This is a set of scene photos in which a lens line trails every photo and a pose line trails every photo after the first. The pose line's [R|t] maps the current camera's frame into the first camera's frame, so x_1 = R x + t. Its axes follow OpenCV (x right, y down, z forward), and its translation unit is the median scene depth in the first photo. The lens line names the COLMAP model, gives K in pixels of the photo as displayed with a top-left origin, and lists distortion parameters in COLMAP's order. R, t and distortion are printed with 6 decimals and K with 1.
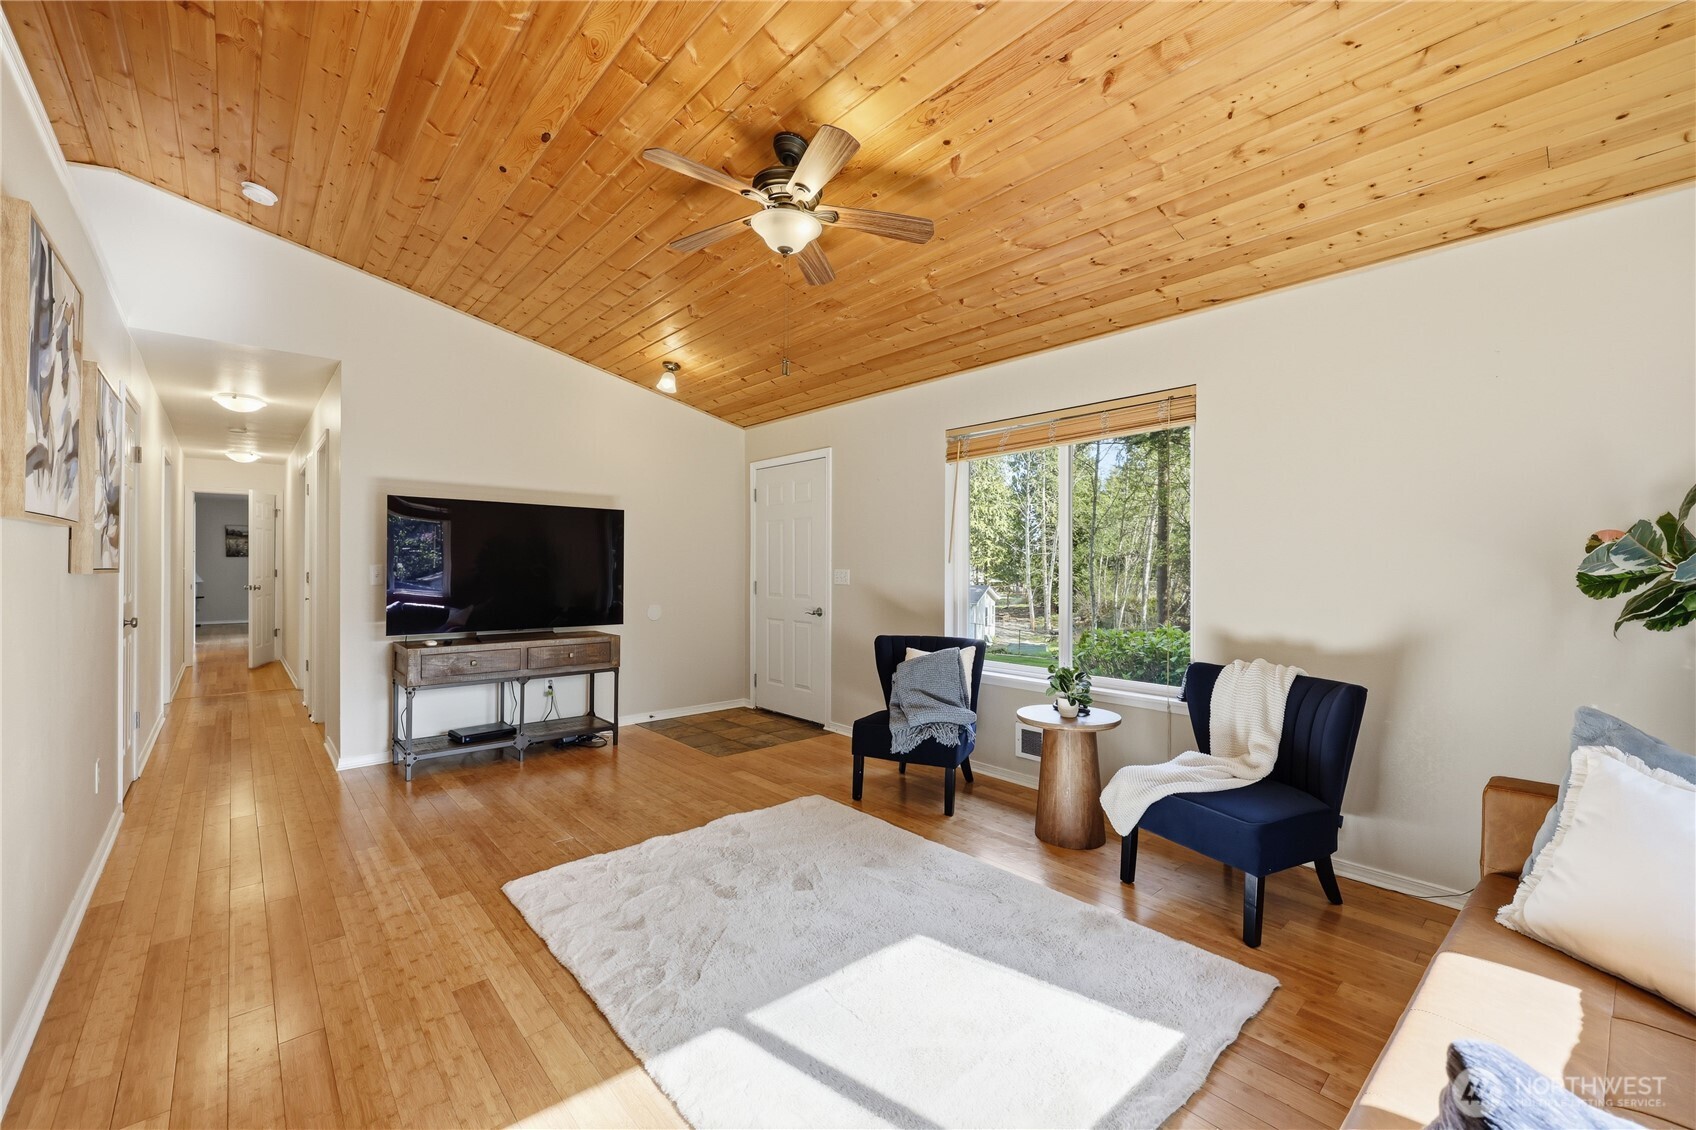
lens RADIAL K [[701.9, 0, 833.2], [0, 701.9, 567.1], [0, 0, 1]] dist [0.000986, 0.000264]
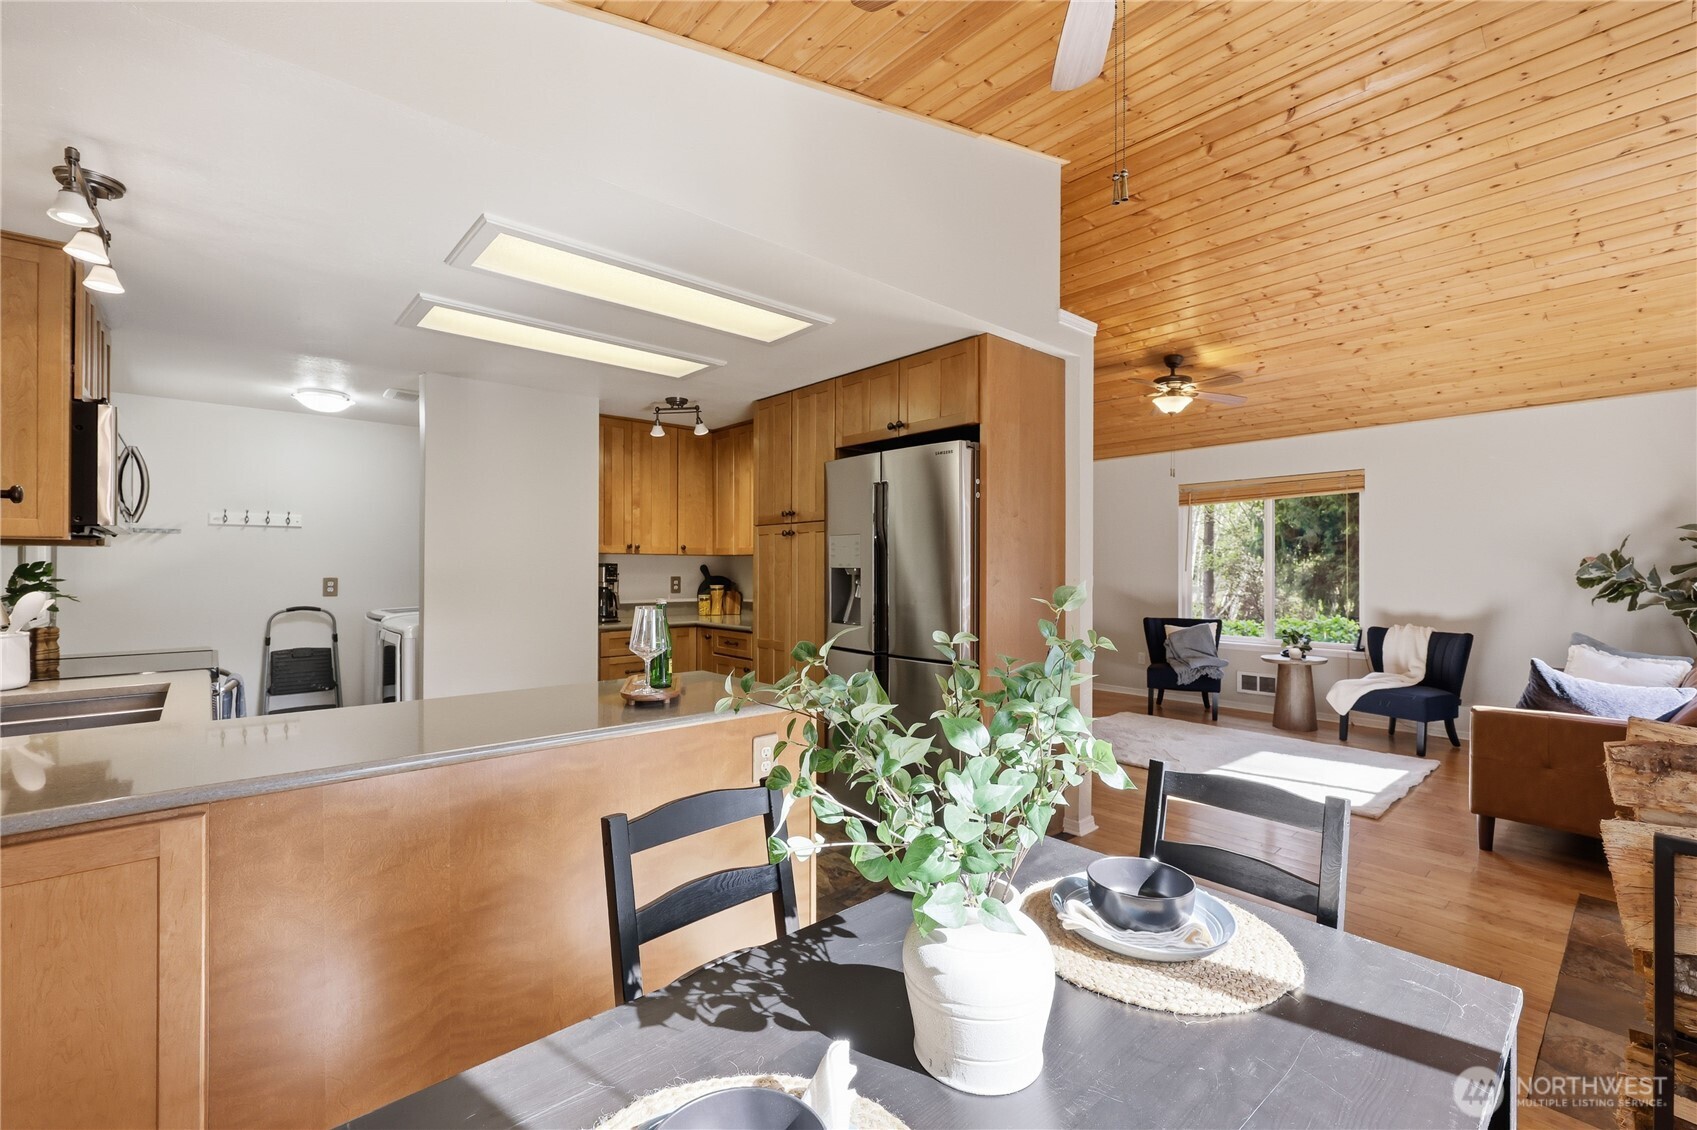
lens RADIAL K [[702.3, 0, 866.6], [0, 702.3, 570.6], [0, 0, 1]] dist [0.000986, 0.000264]
pose [[0.999989, -0.003827, -0.002758, -0.863372], [0.003823, 0.999991, -0.001678, -0.011432], [0.002764, 0.001667, 0.999995, -0.903596]]
